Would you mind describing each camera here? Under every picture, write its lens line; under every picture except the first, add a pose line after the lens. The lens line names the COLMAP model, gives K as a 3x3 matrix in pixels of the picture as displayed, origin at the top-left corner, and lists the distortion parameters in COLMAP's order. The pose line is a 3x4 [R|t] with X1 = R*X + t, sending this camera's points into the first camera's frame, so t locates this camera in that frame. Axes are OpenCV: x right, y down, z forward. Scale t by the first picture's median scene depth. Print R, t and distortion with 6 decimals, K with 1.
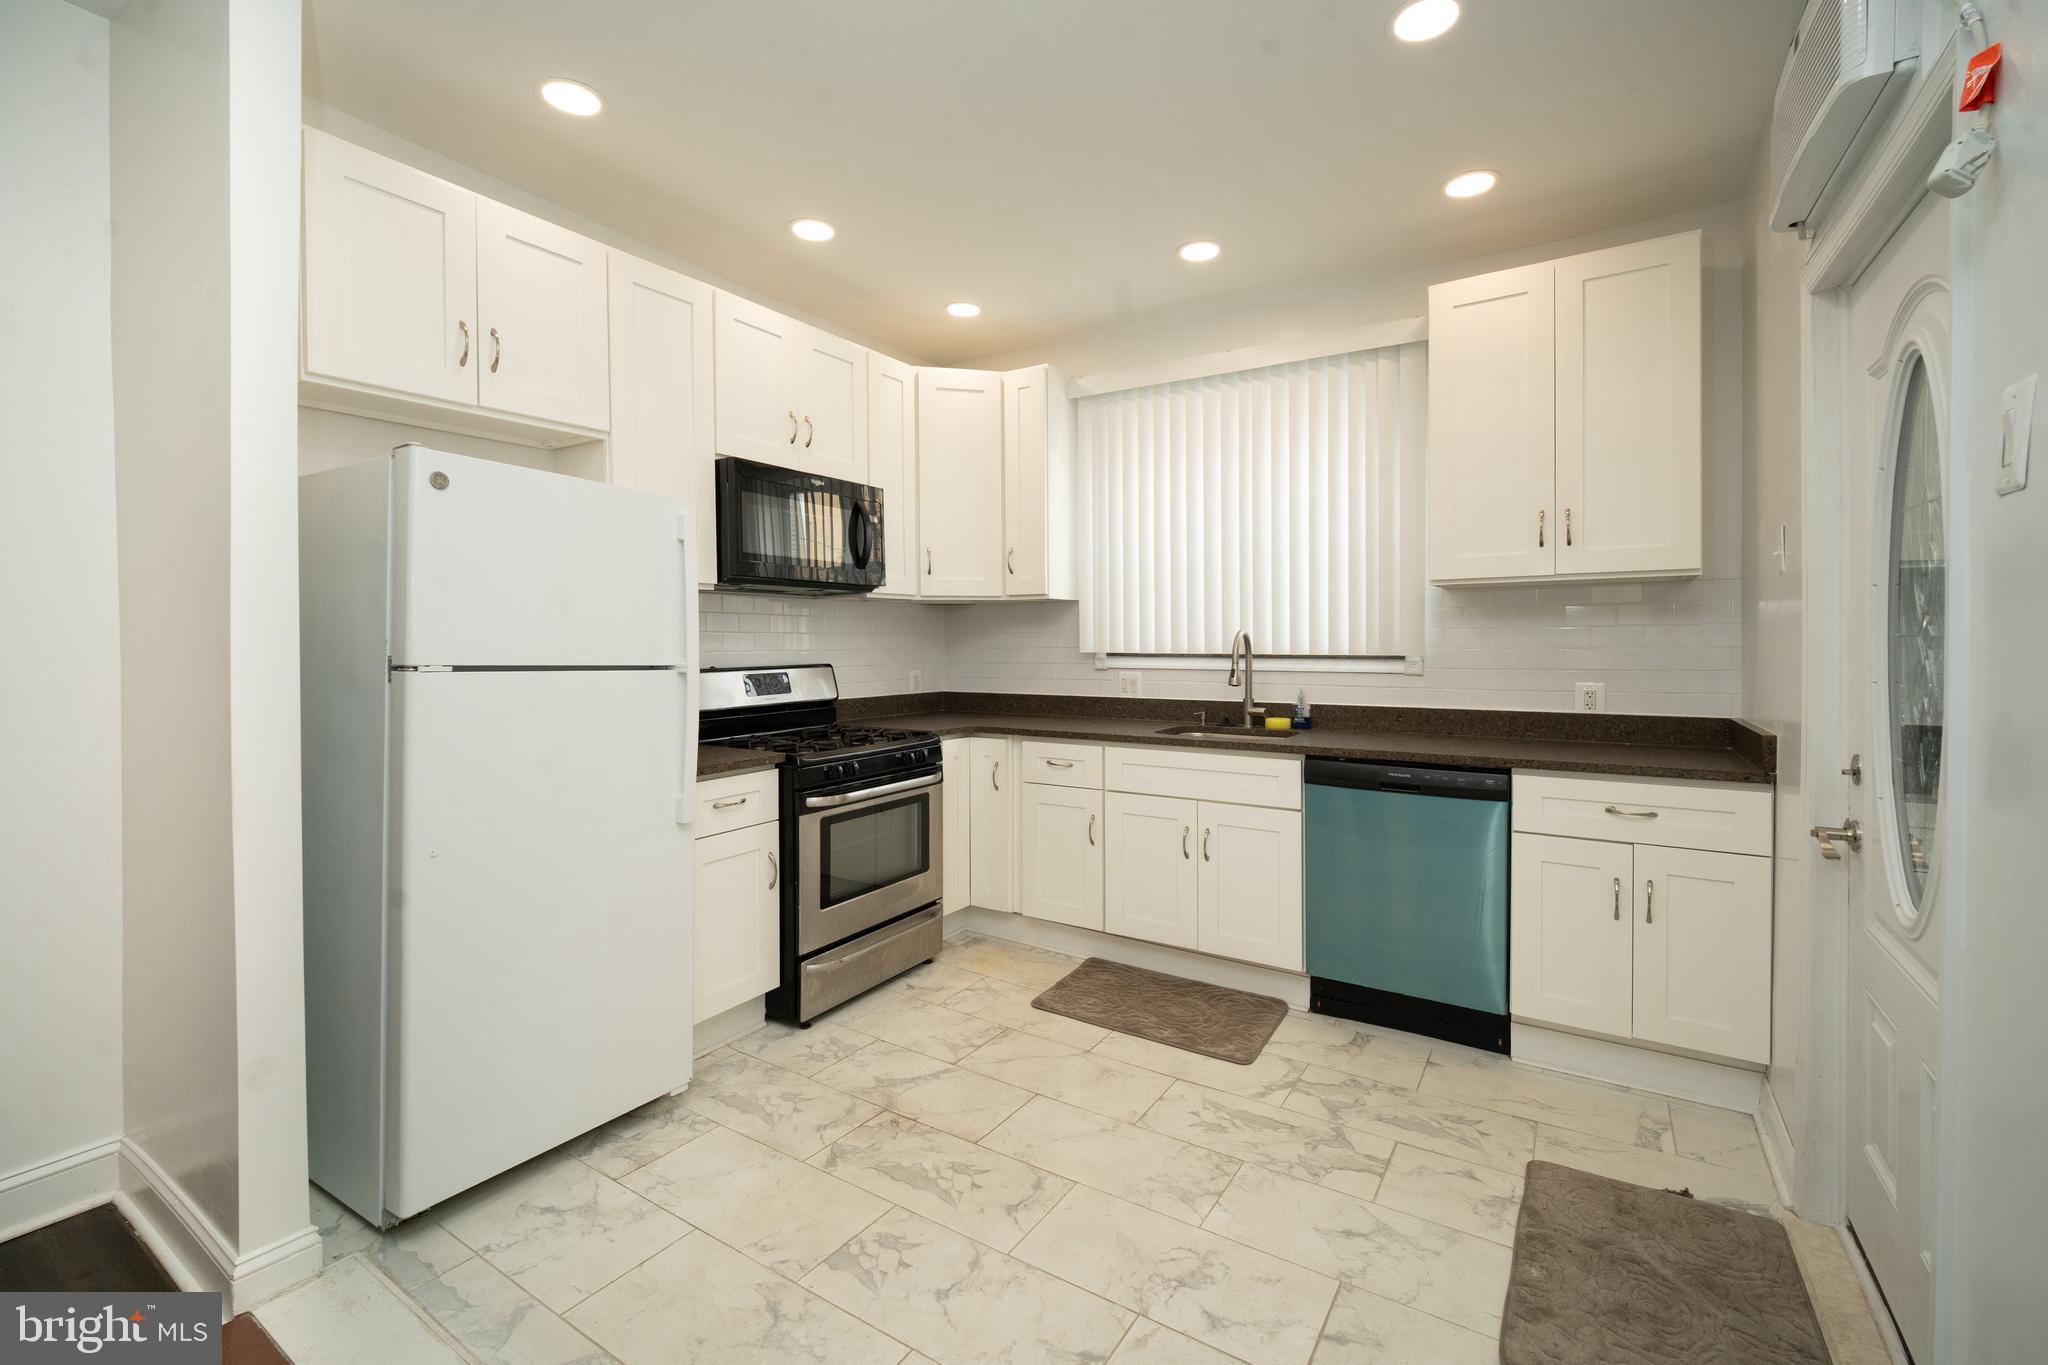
lens RADIAL K [[871.1, 0, 1024.6], [0, 871.1, 649.2], [0, 0, 1]] dist [0.002220, -0.000434]
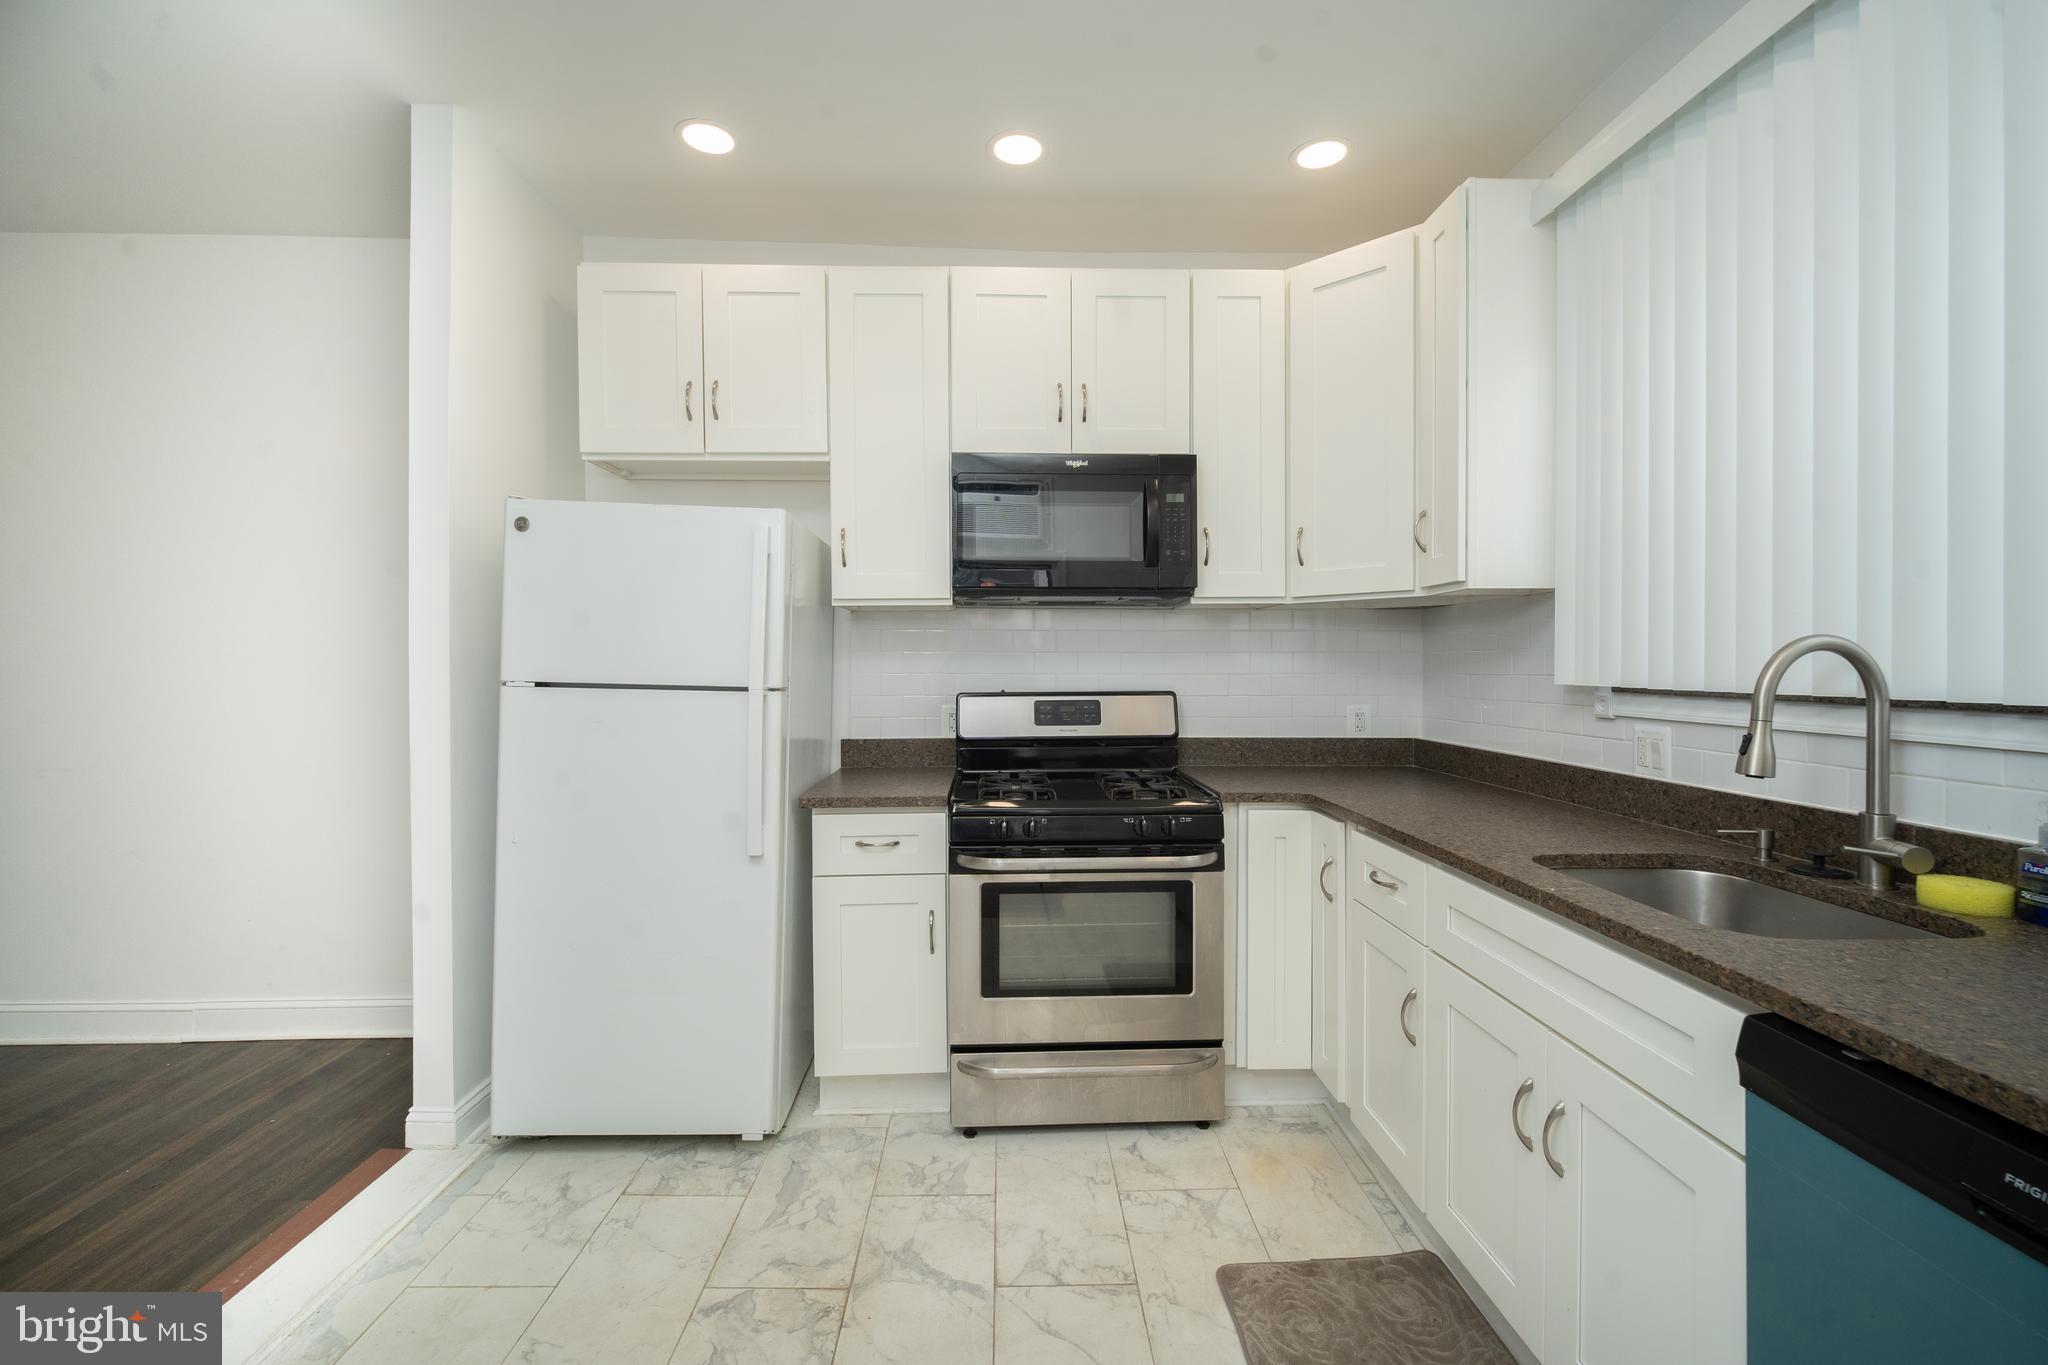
lens RADIAL K [[866.8, 0, 1022.3], [0, 866.8, 670.8], [0, 0, 1]] dist [0.003350, -0.000053]
pose [[0.566547, 0.010343, -0.823964, 0.422222], [-0.010370, 0.999932, 0.005422, -0.005666], [0.823964, 0.005473, 0.566616, 0.553348]]
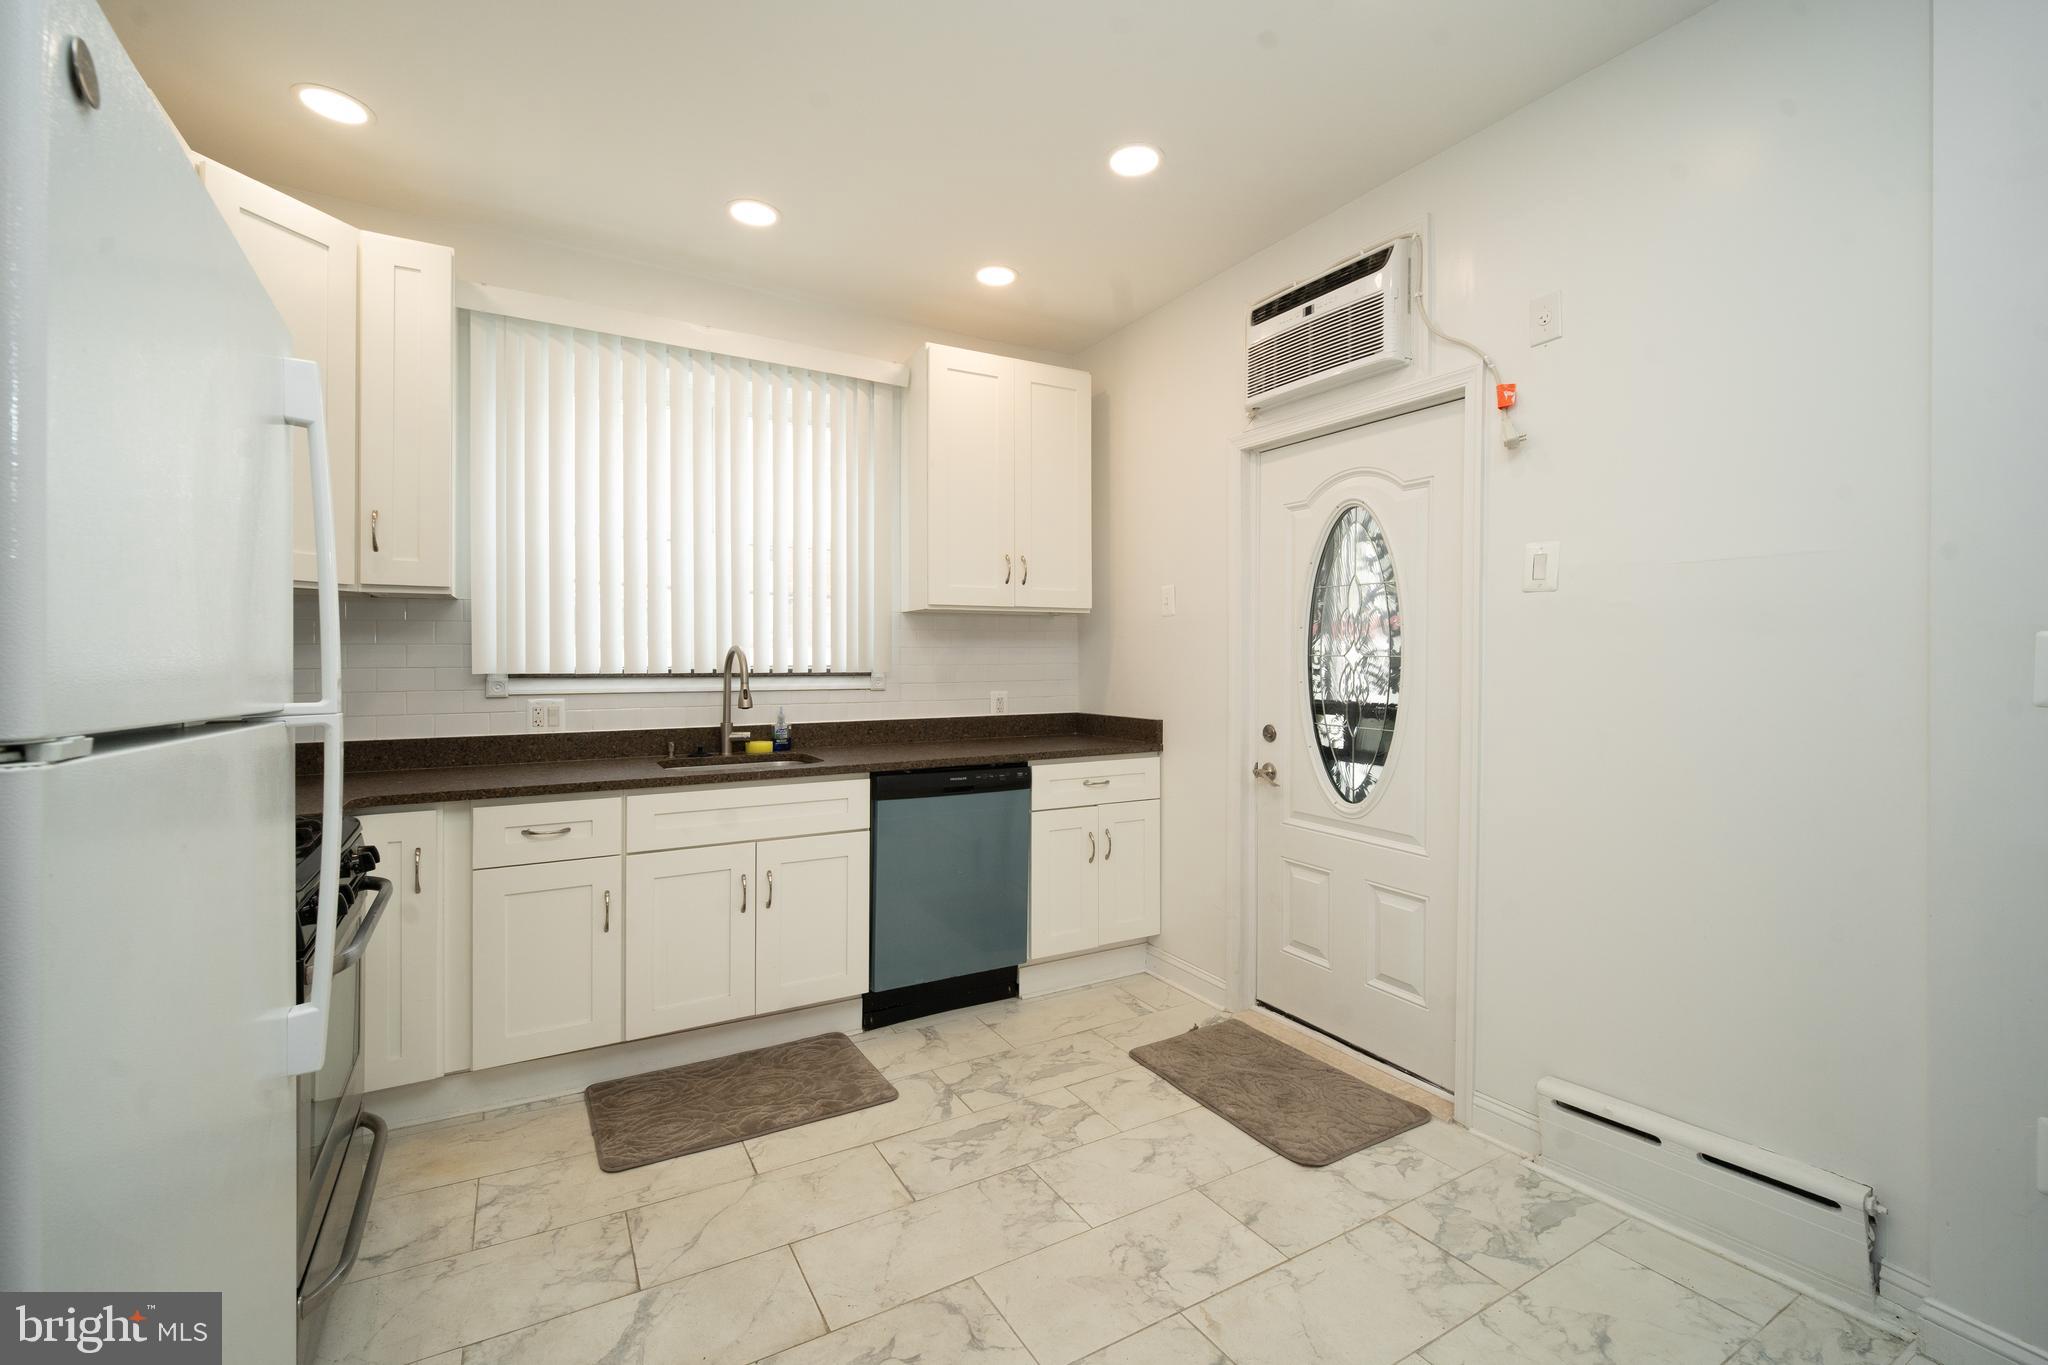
lens RADIAL K [[883.6, 0, 1020.9], [0, 883.6, 657.6], [0, 0, 1]] dist [0.002440, -0.000595]
pose [[0.458195, 0.003406, 0.888845, -0.483467], [0.006870, 0.999949, -0.007373, -0.001637], [-0.888825, 0.009485, 0.458149, 0.372228]]
